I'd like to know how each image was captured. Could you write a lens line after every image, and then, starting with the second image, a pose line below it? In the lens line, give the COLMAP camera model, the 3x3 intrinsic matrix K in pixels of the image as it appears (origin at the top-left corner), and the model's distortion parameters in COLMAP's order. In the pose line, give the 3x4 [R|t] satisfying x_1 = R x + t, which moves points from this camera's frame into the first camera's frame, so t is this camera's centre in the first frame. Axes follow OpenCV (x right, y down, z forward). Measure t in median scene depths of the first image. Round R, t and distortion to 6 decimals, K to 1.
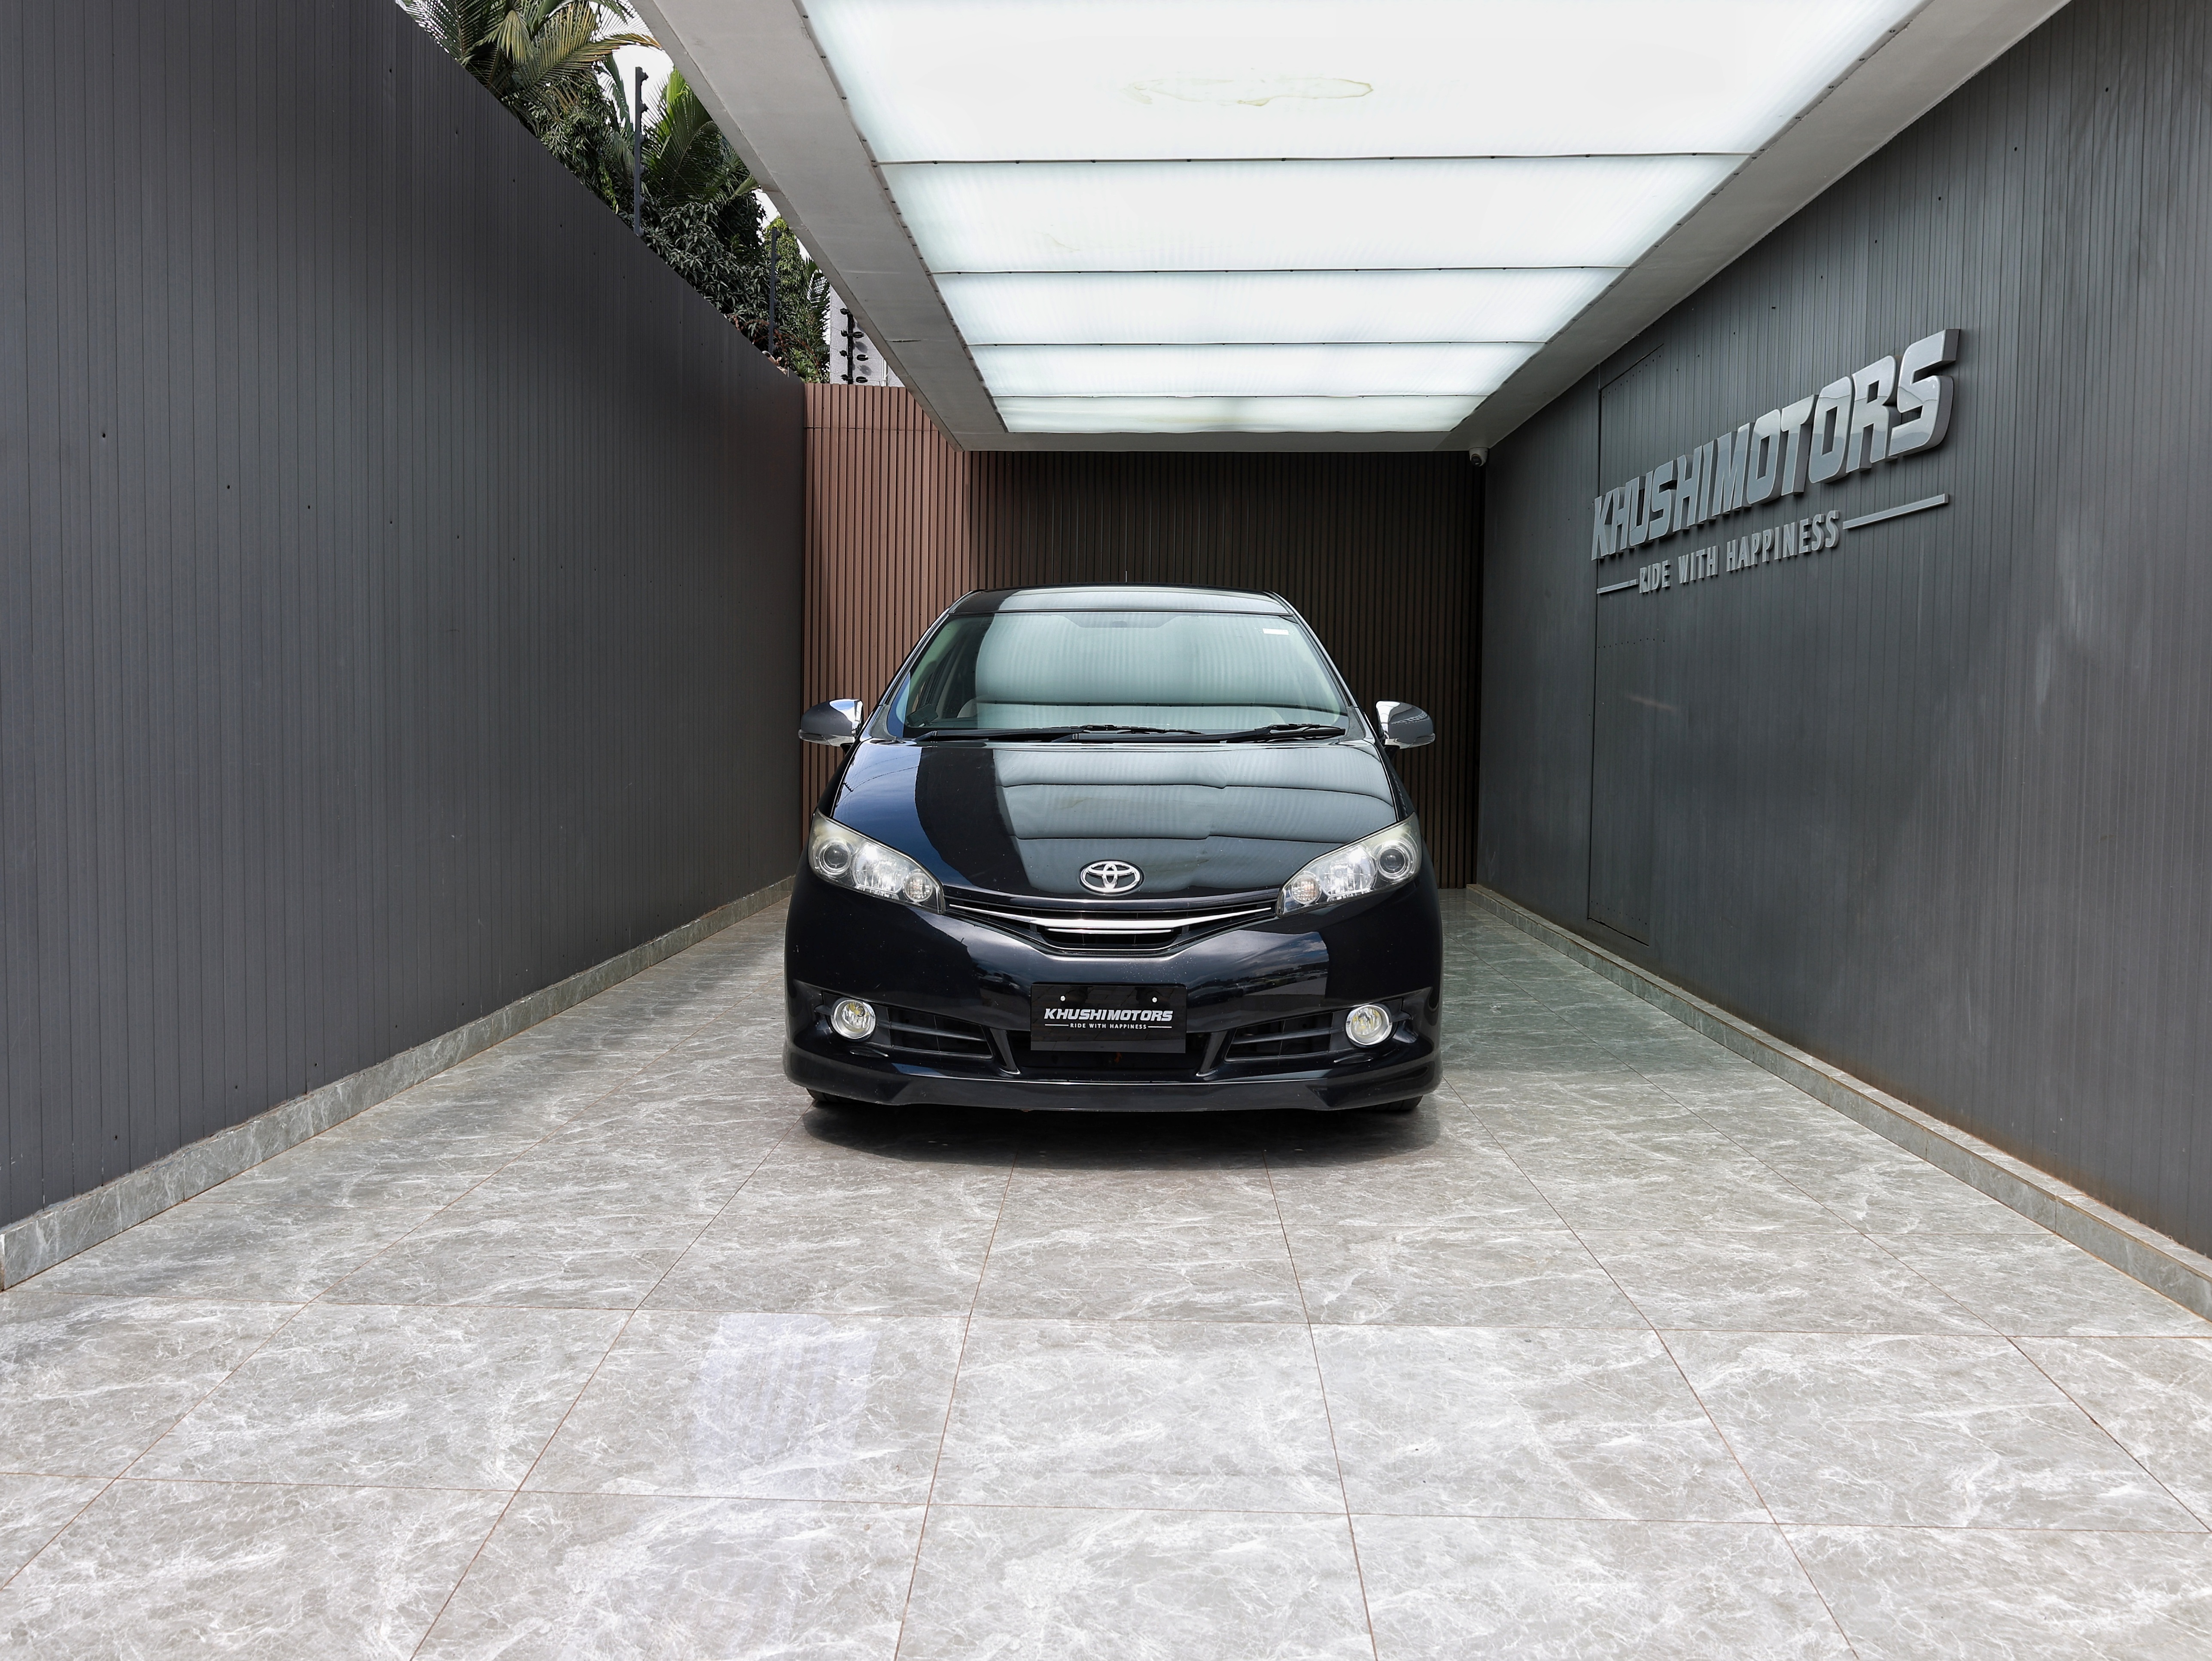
lens RADIAL K [[1642.3, 0, 1122.5], [0, 1642.3, 785.3], [0, 0, 1]] dist [-0.006069, -0.002914]
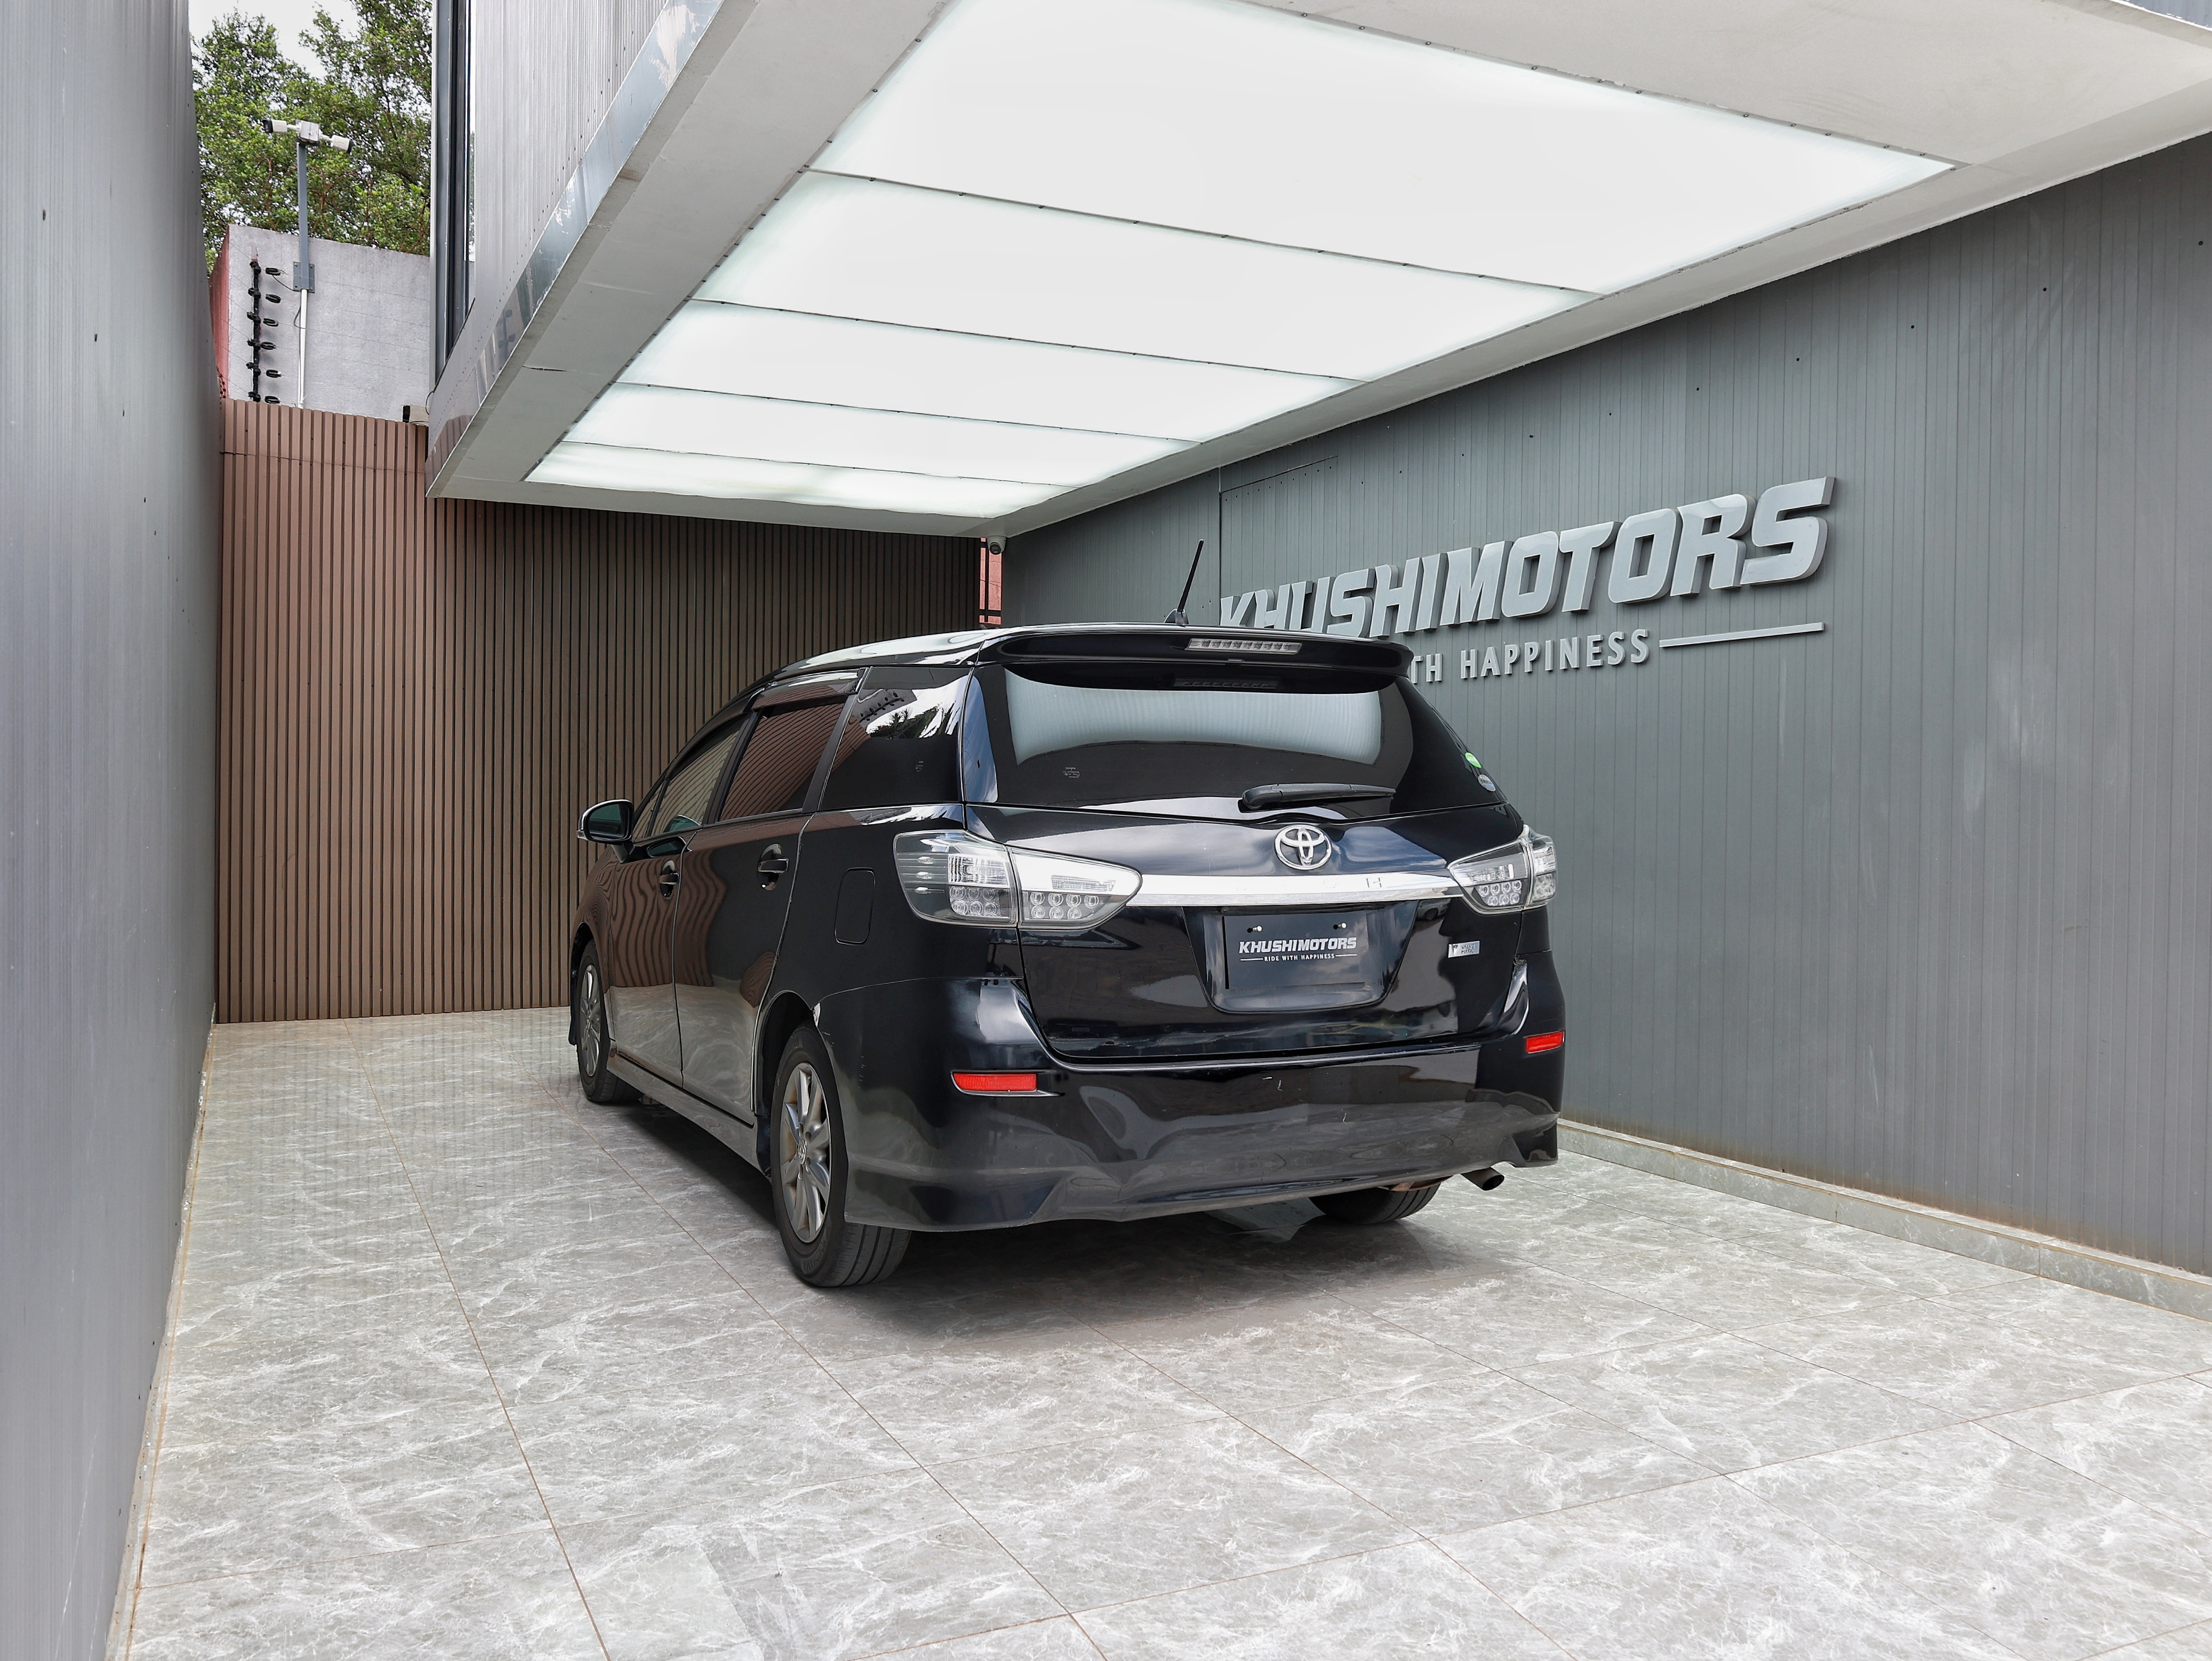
lens RADIAL K [[1667.7, 0, 1106.0], [0, 1667.7, 830.5], [0, 0, 1]] dist [-0.009767, -0.000483]
pose [[0.896424, -0.007430, 0.443136, -0.532524], [0.017537, 0.999671, -0.018716, -0.027624], [-0.442851, 0.024549, 0.896259, 0.243024]]
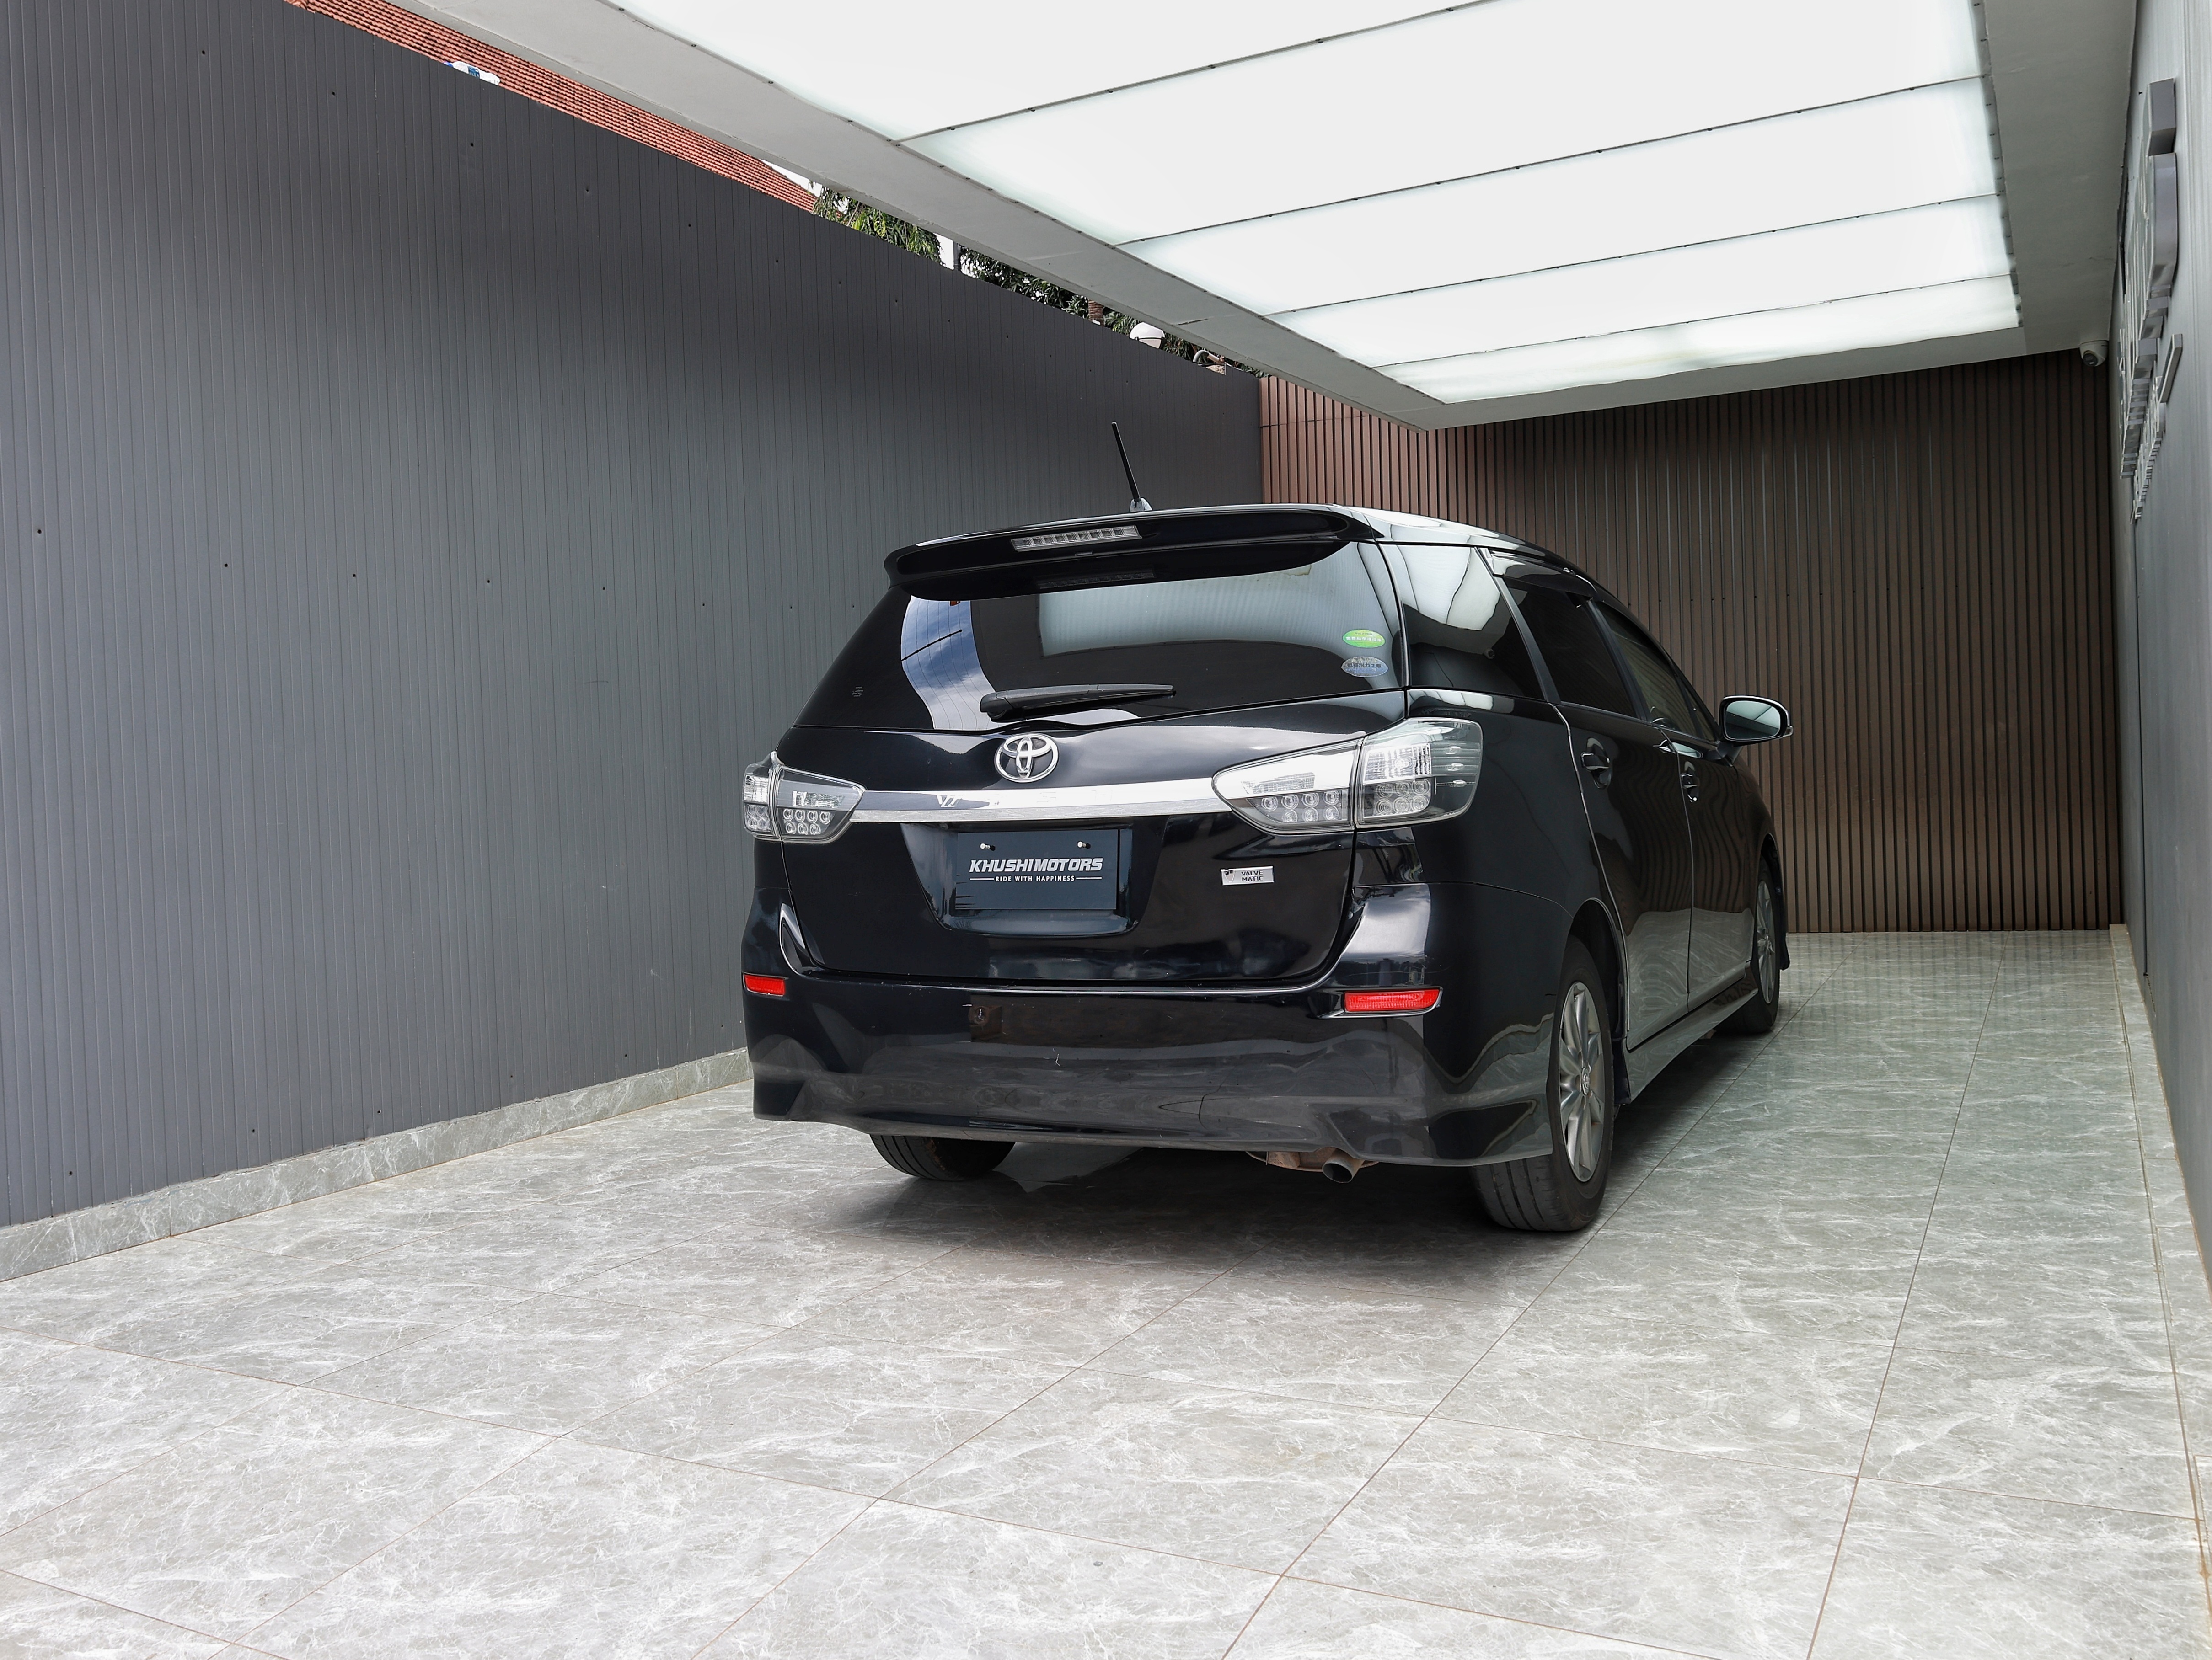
lens RADIAL K [[1793.6, 0, 1101.9], [0, 1793.6, 779.0], [0, 0, 1]] dist [-0.004579, -0.007114]
pose [[0.895399, -0.039154, -0.443539, 0.514201], [0.030147, 0.999171, -0.027345, 0.006251], [0.444242, 0.011113, 0.895838, 0.227293]]
